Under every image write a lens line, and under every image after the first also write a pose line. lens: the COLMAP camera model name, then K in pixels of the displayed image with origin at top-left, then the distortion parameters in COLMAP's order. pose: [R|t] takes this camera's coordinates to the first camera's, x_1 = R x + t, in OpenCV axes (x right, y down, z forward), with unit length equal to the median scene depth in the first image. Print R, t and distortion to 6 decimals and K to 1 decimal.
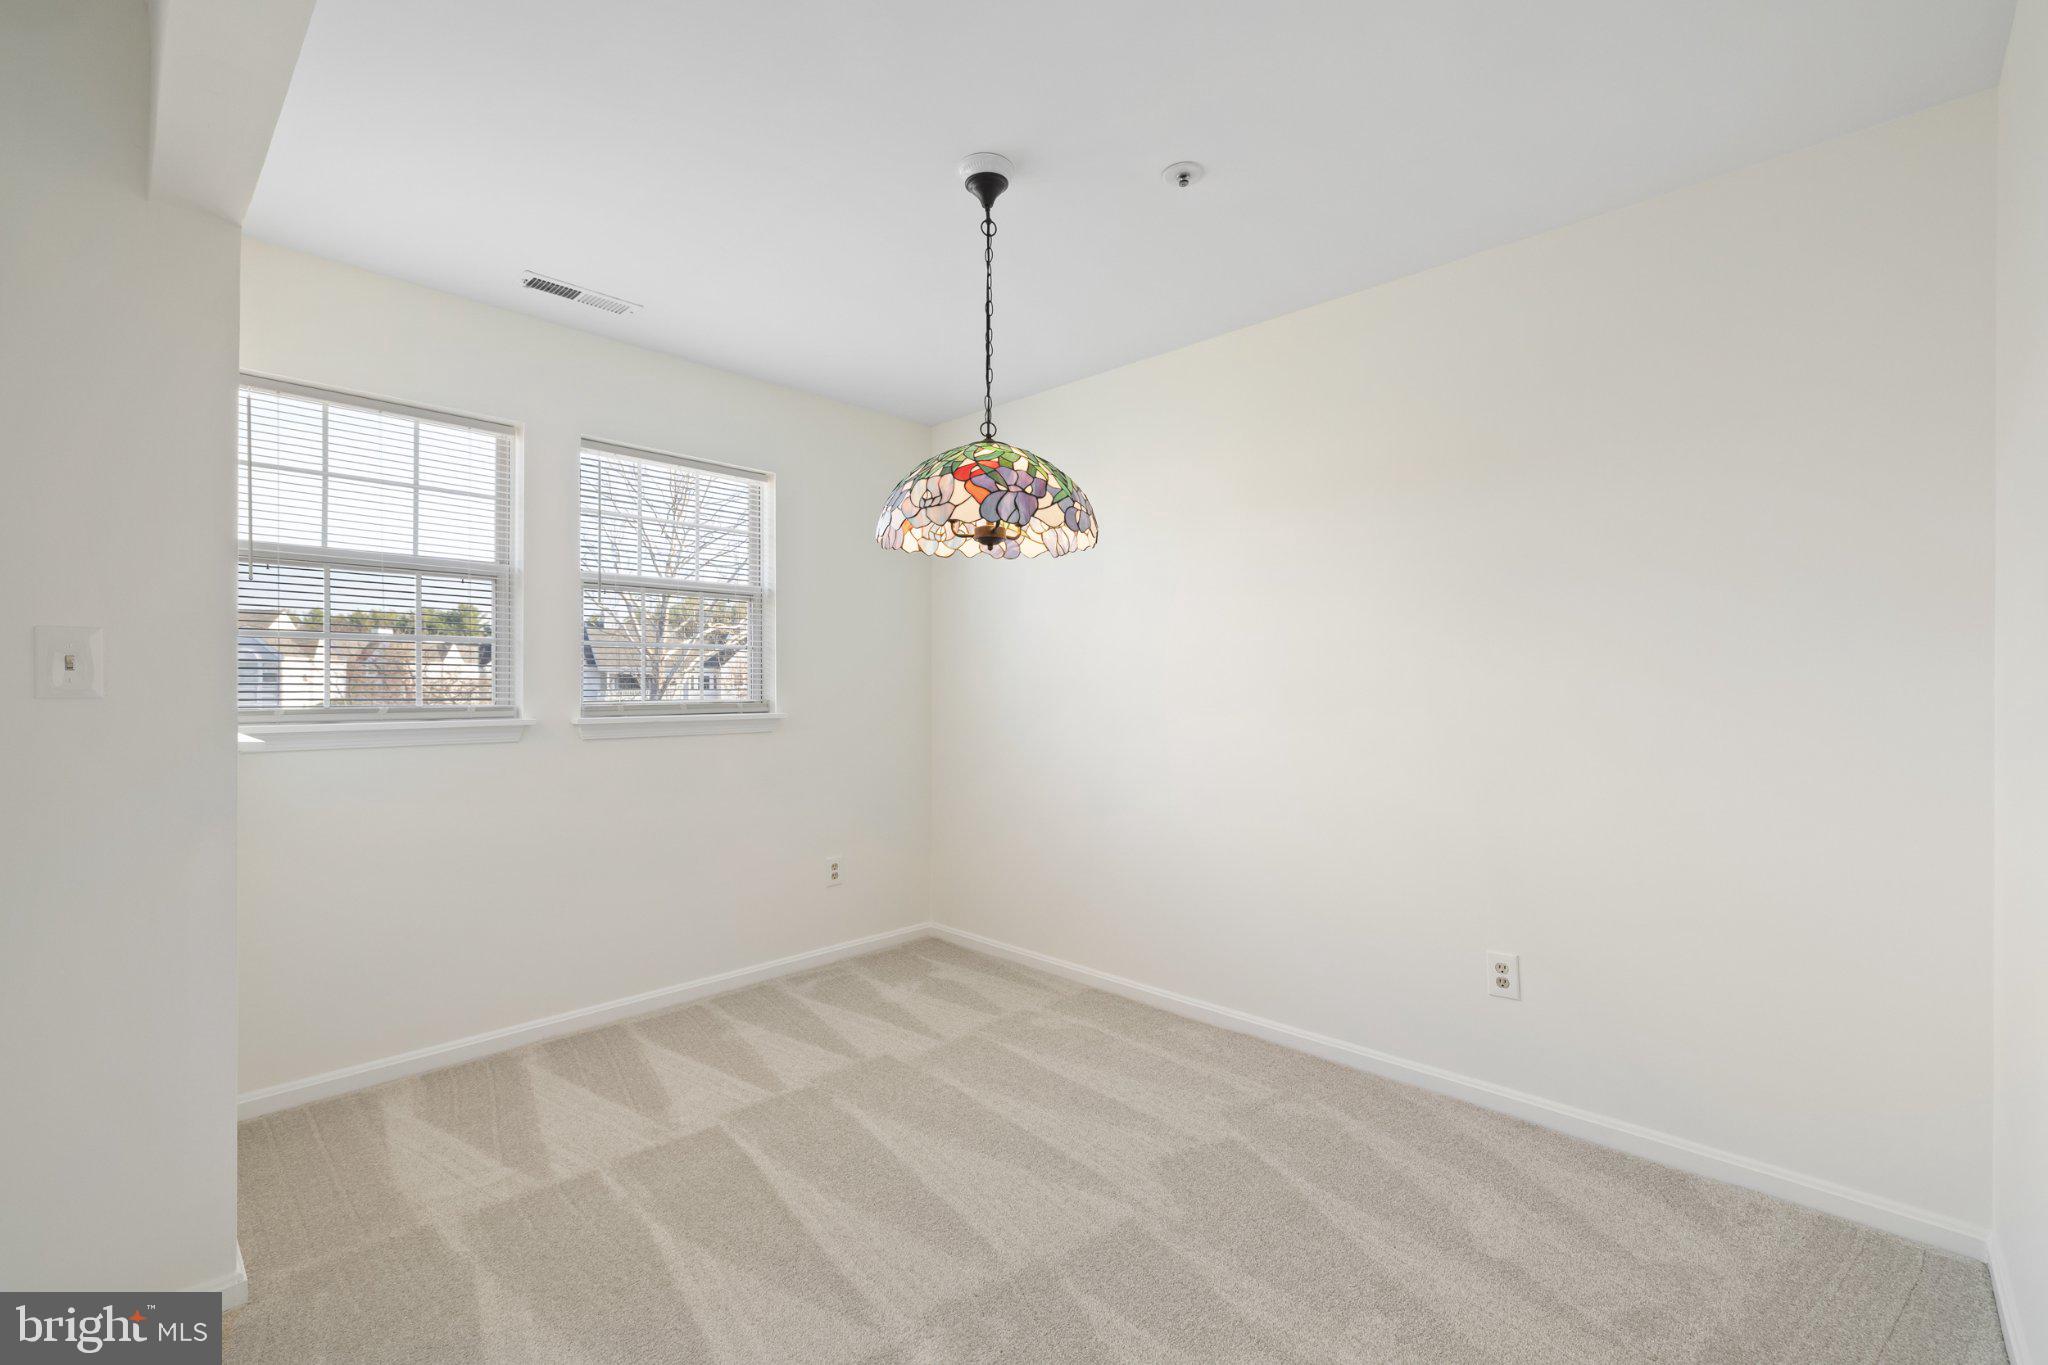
lens RADIAL K [[855.4, 0, 1028.1], [0, 855.4, 684.3], [0, 0, 1]] dist [0.002859, 0.000406]
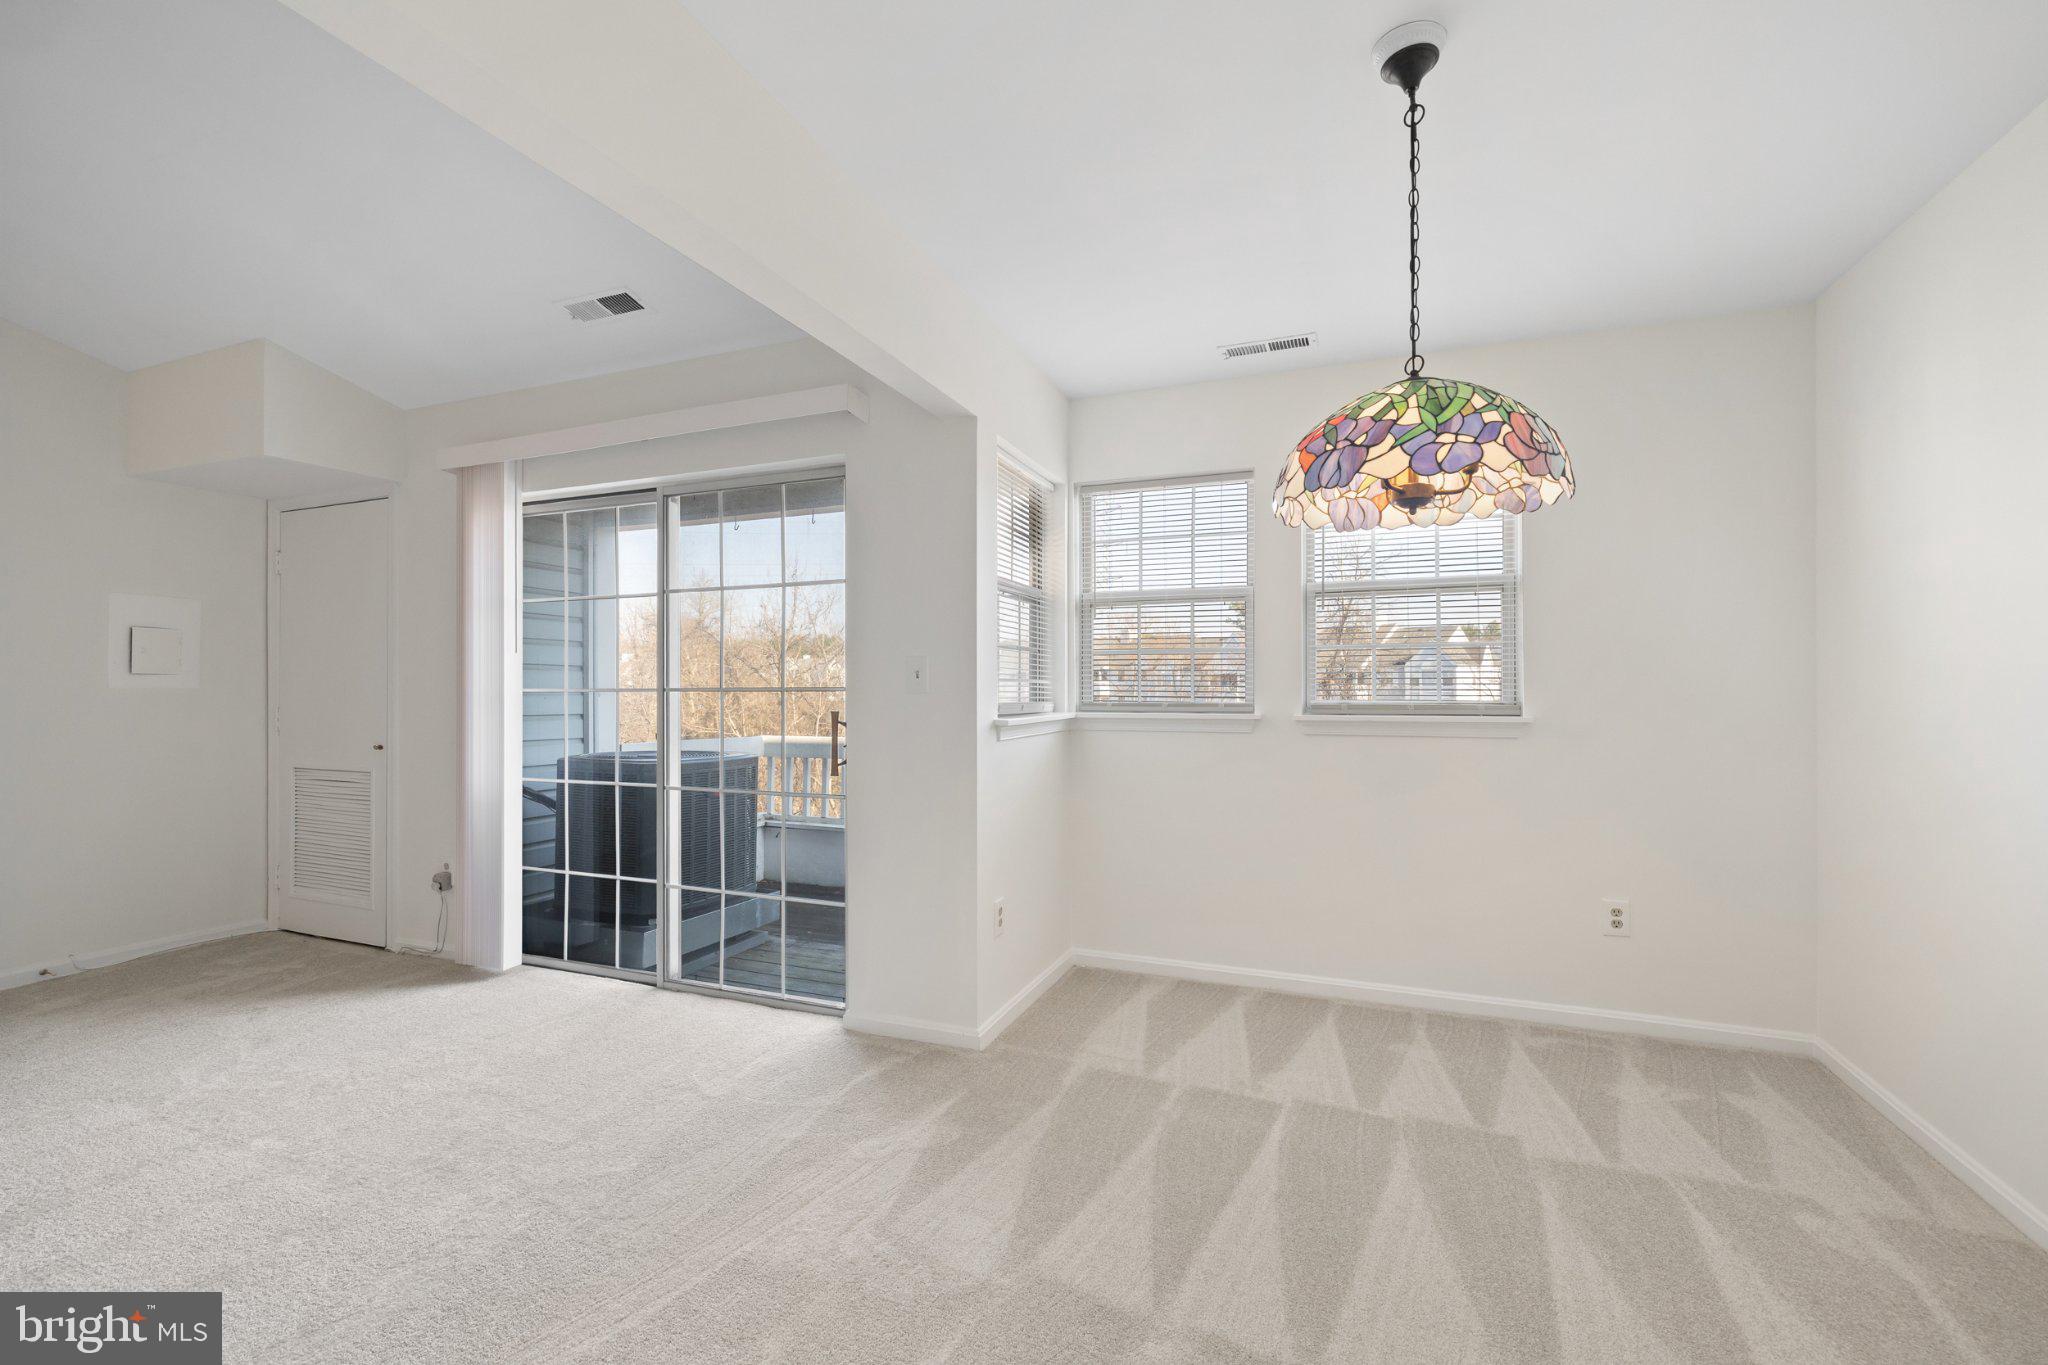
lens RADIAL K [[855.4, 0, 1028.1], [0, 855.4, 684.3], [0, 0, 1]] dist [0.002859, 0.000406]
pose [[0.387275, -0.007104, -0.921937, 0.398646], [0.004303, 0.999973, -0.005898, 0.004742], [0.921954, -0.001683, 0.387295, 0.251649]]
